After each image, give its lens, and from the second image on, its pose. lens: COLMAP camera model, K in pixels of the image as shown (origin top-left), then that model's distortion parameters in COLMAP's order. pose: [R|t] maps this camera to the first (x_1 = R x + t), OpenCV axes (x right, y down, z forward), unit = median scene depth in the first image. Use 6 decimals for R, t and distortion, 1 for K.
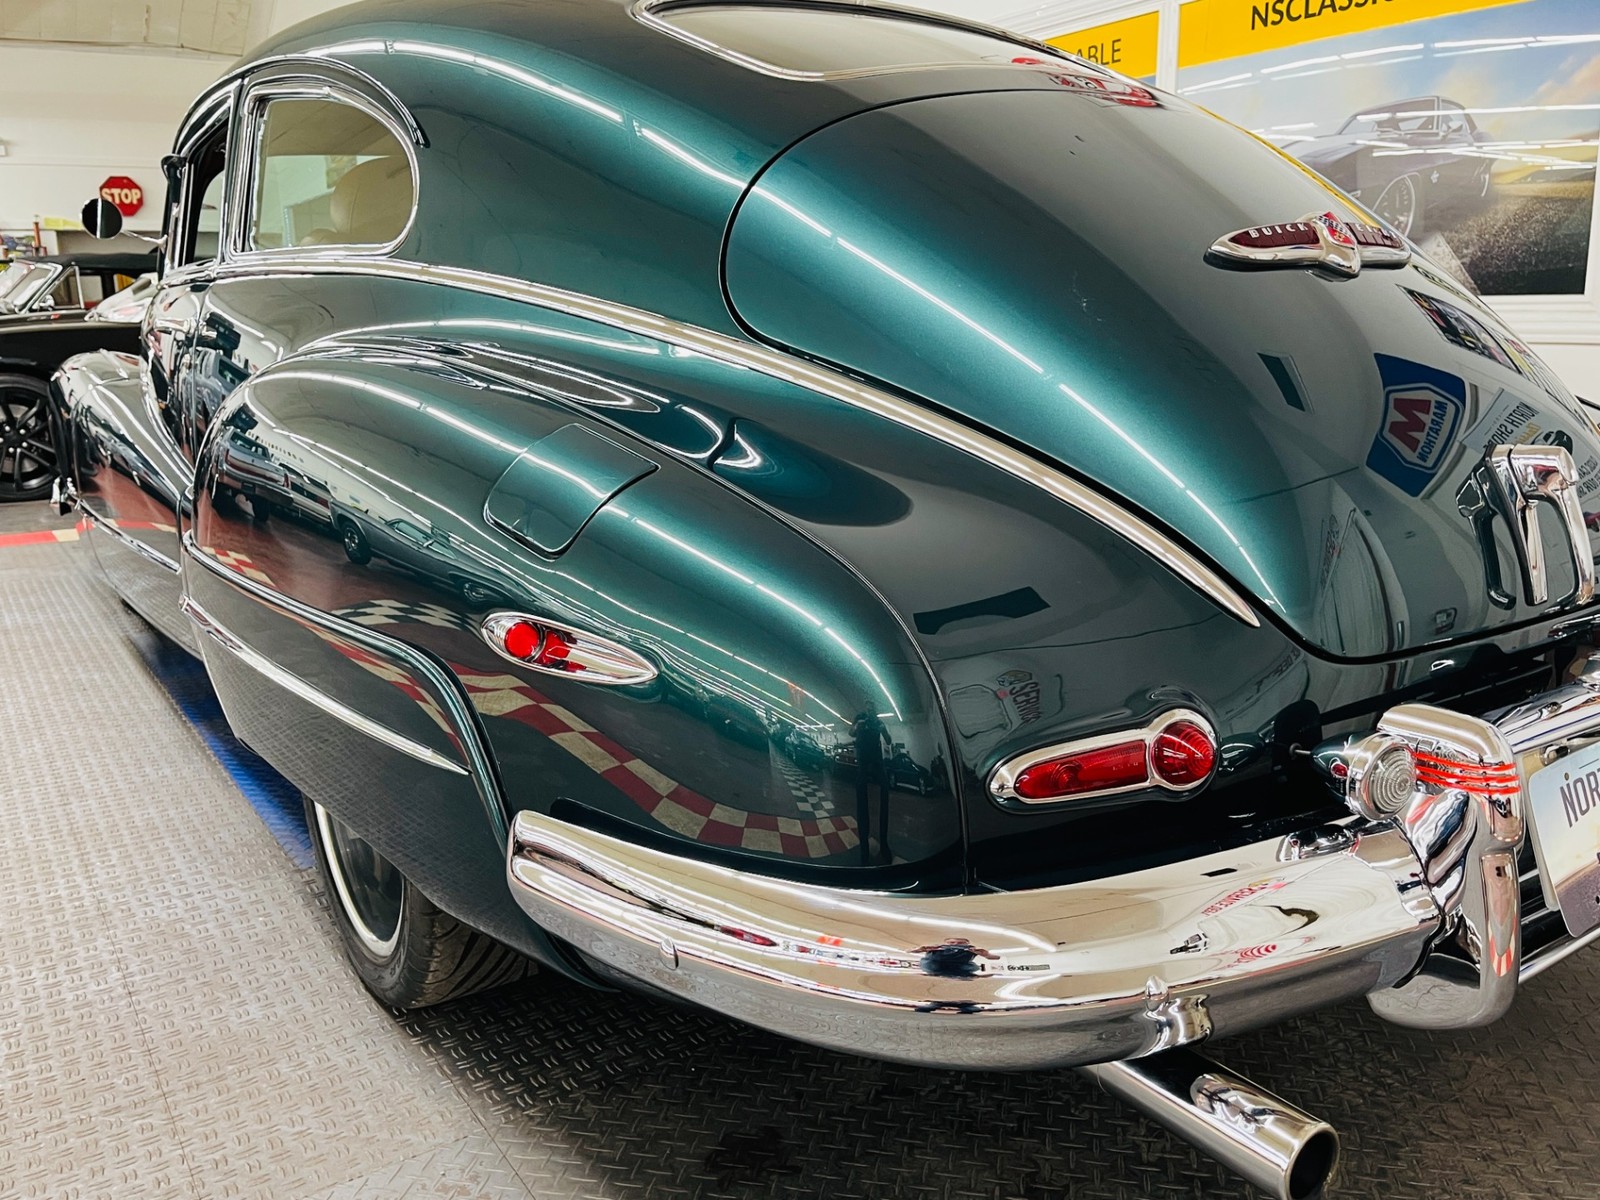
lens RADIAL K [[1328.5, 0, 800.0], [0, 1328.5, 600.0], [0, 0, 1]] dist [0.096439, -0.132033]
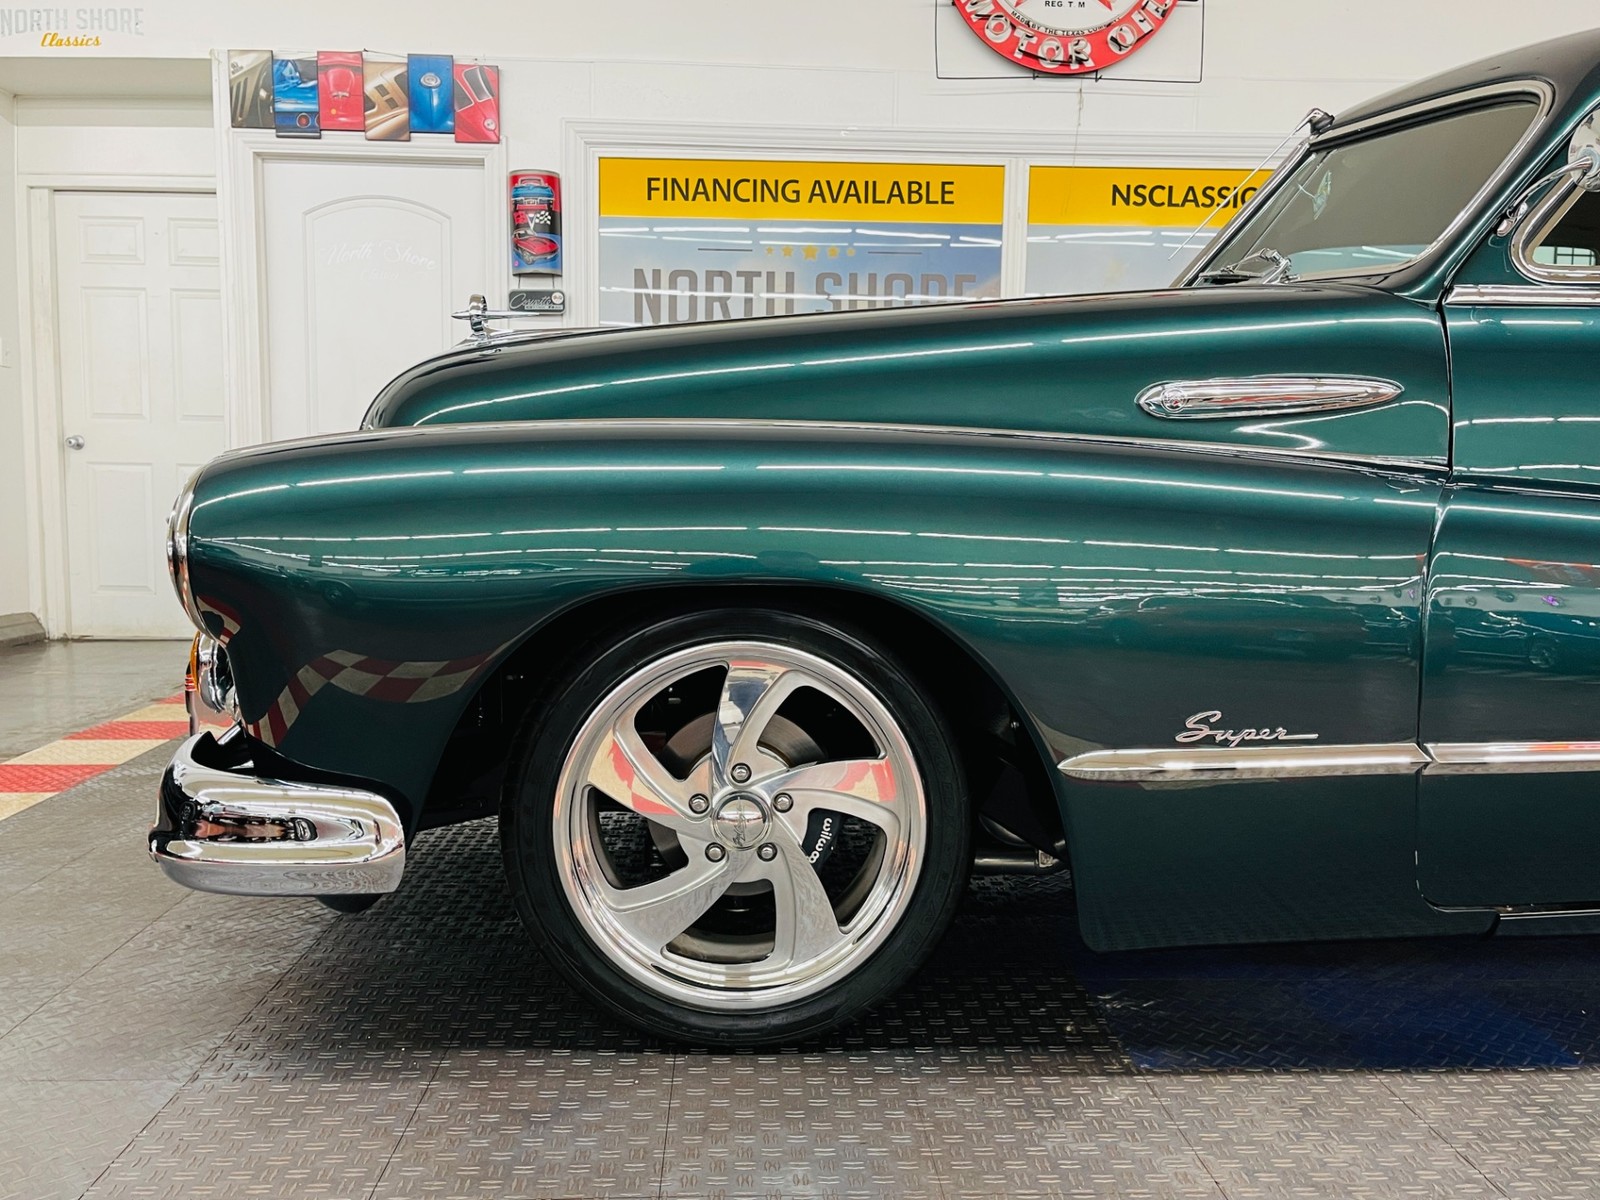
lens RADIAL K [[1340.0, 0, 800.0], [0, 1340.0, 600.0], [0, 0, 1]] dist [0.029418, 0.009552]
pose [[0.511130, -0.060288, 0.857387, -2.599845], [0.160038, 0.986768, -0.026021, -0.377734], [-0.844473, 0.150515, 0.514015, 2.342982]]
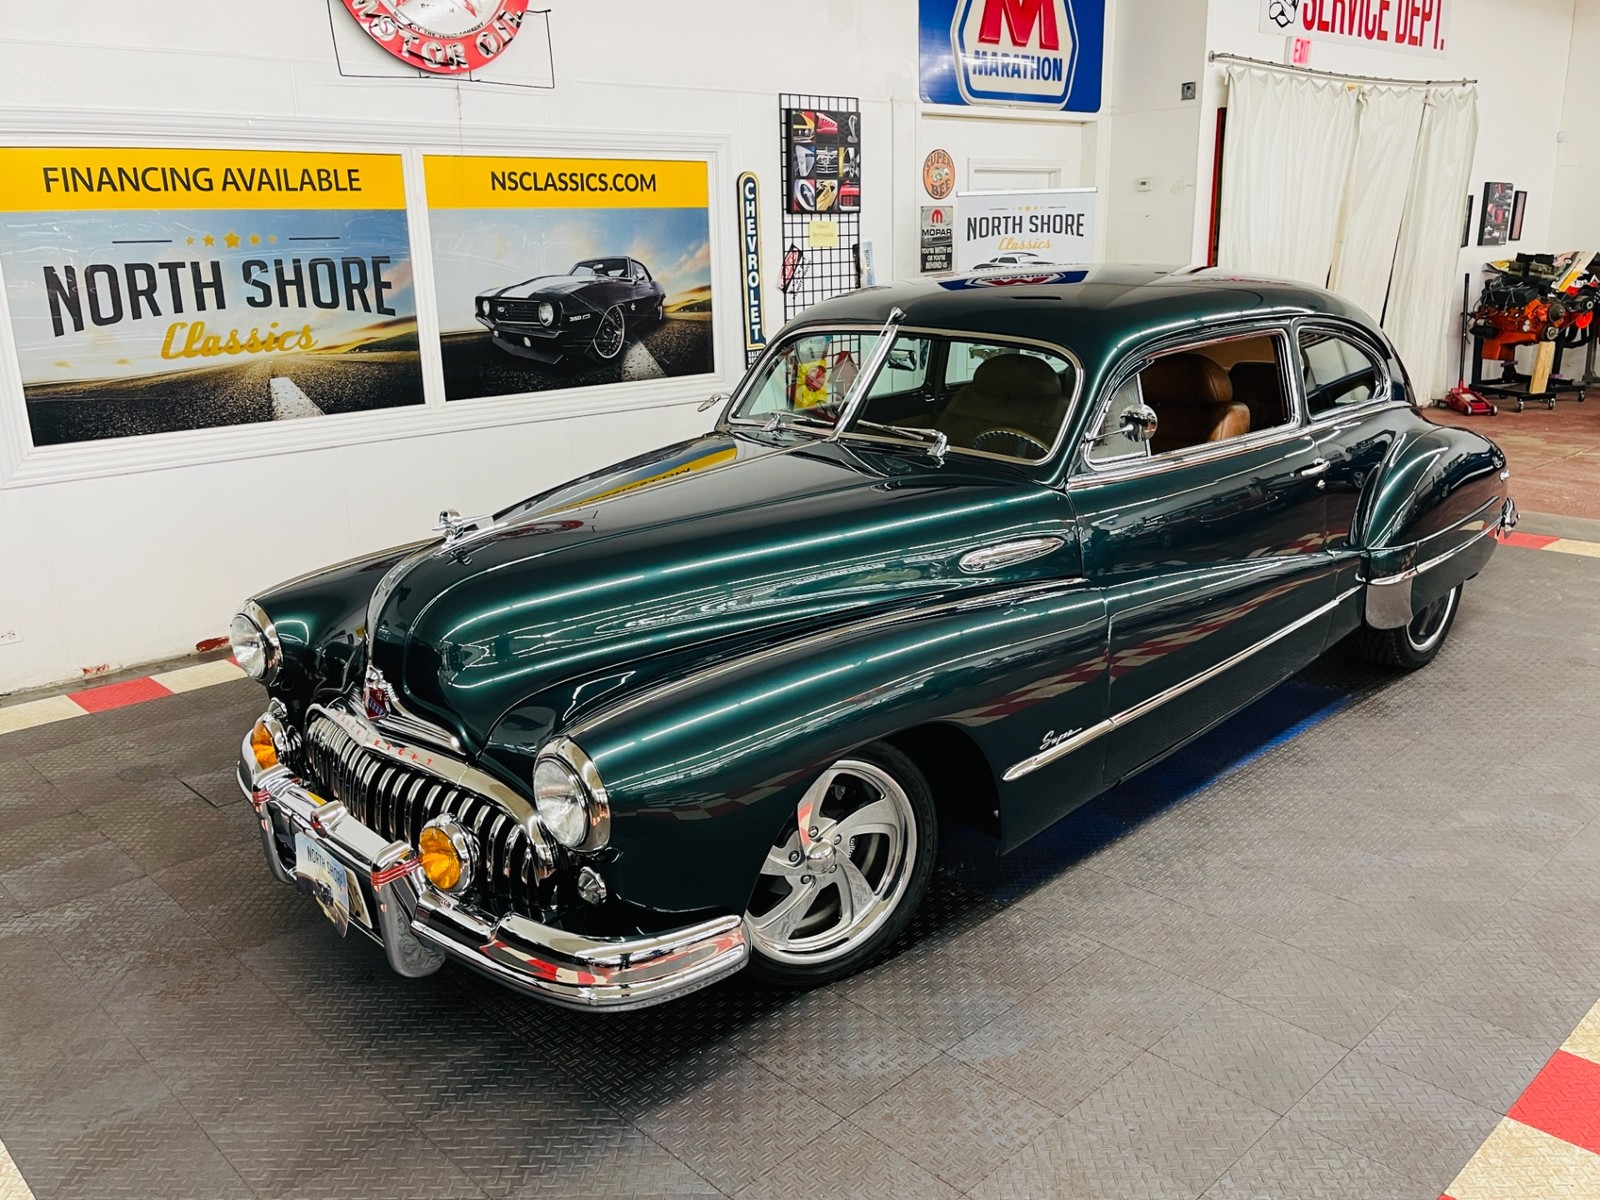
lens RADIAL K [[1315.1, 0, 800.0], [0, 1315.1, 600.0], [0, 0, 1]] dist [0.026143, -0.001710]
pose [[-0.175508, -0.254537, 0.951004, -3.422956], [0.228587, 0.929061, 0.290850, -1.204990], [-0.957572, 0.268434, -0.104874, 3.222849]]
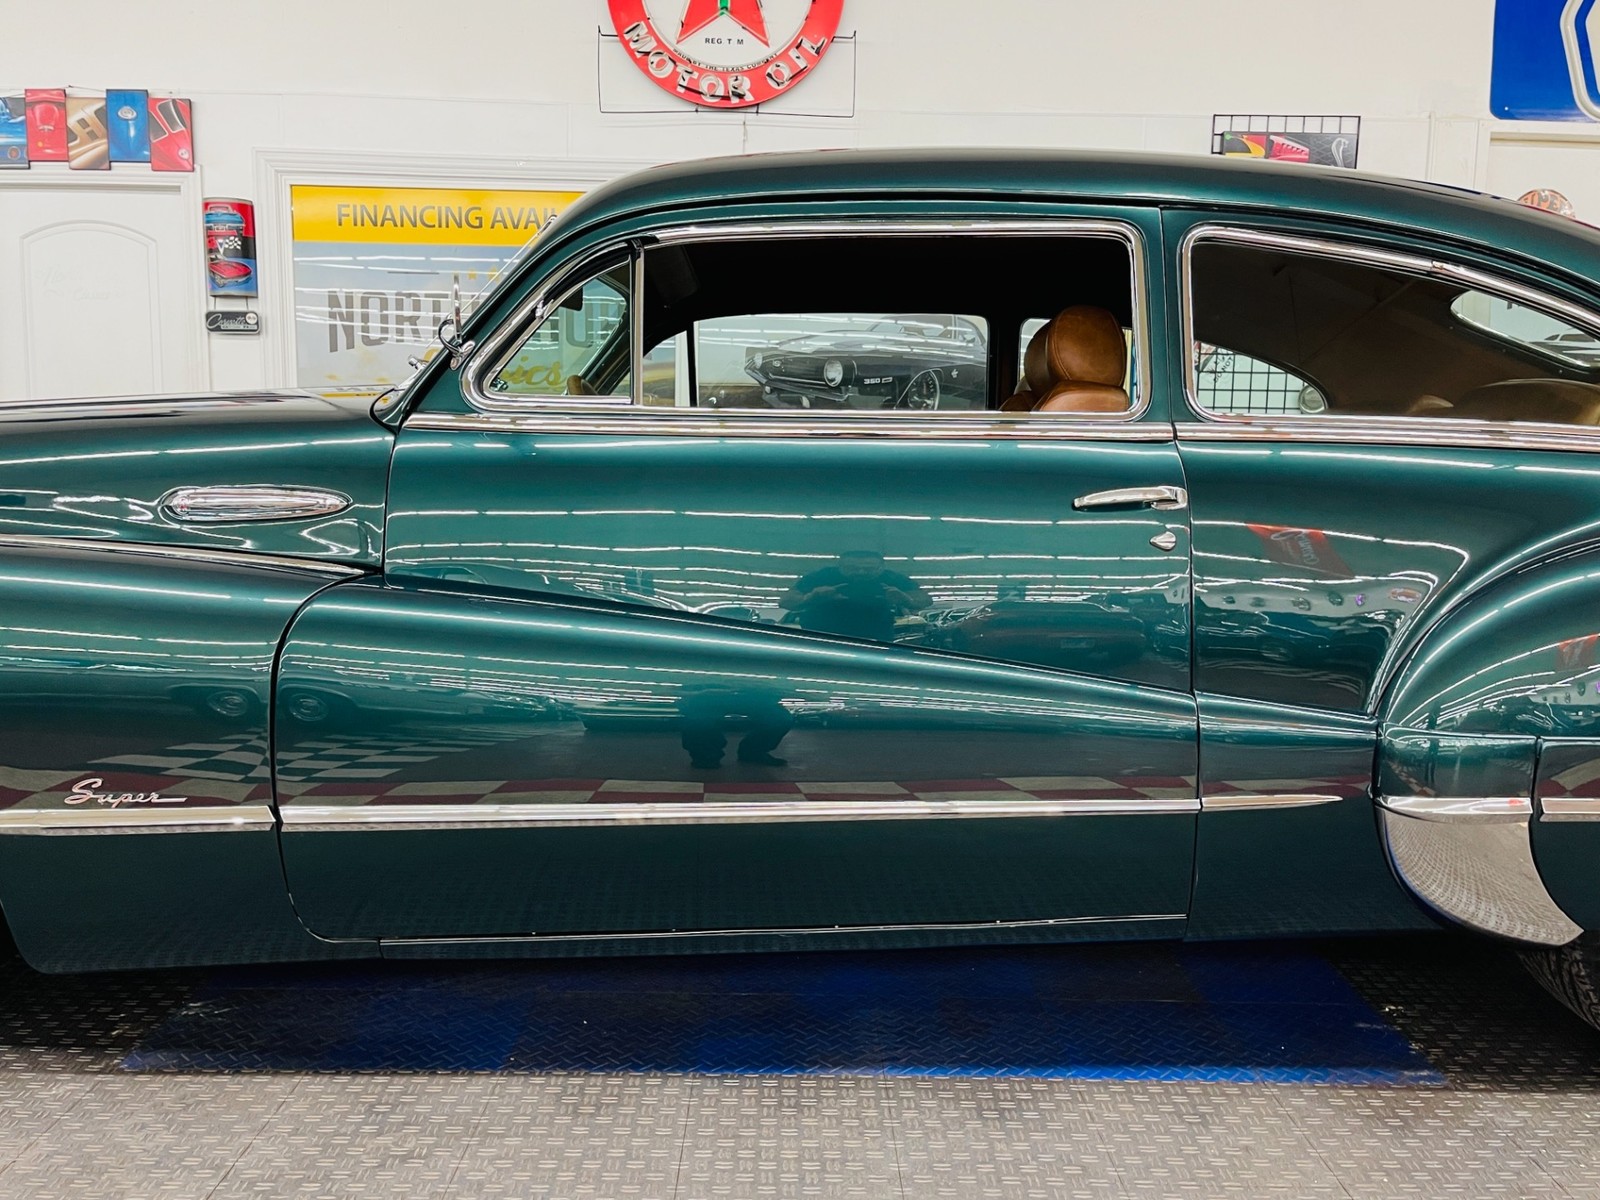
lens RADIAL K [[1328.5, 0, 800.0], [0, 1328.5, 600.0], [0, 0, 1]] dist [0.096439, -0.132033]
pose [[0.541614, -0.077617, 0.837036, -2.214261], [0.150077, 0.988659, -0.005432, -0.325209], [-0.827122, 0.128562, 0.547120, 1.309745]]
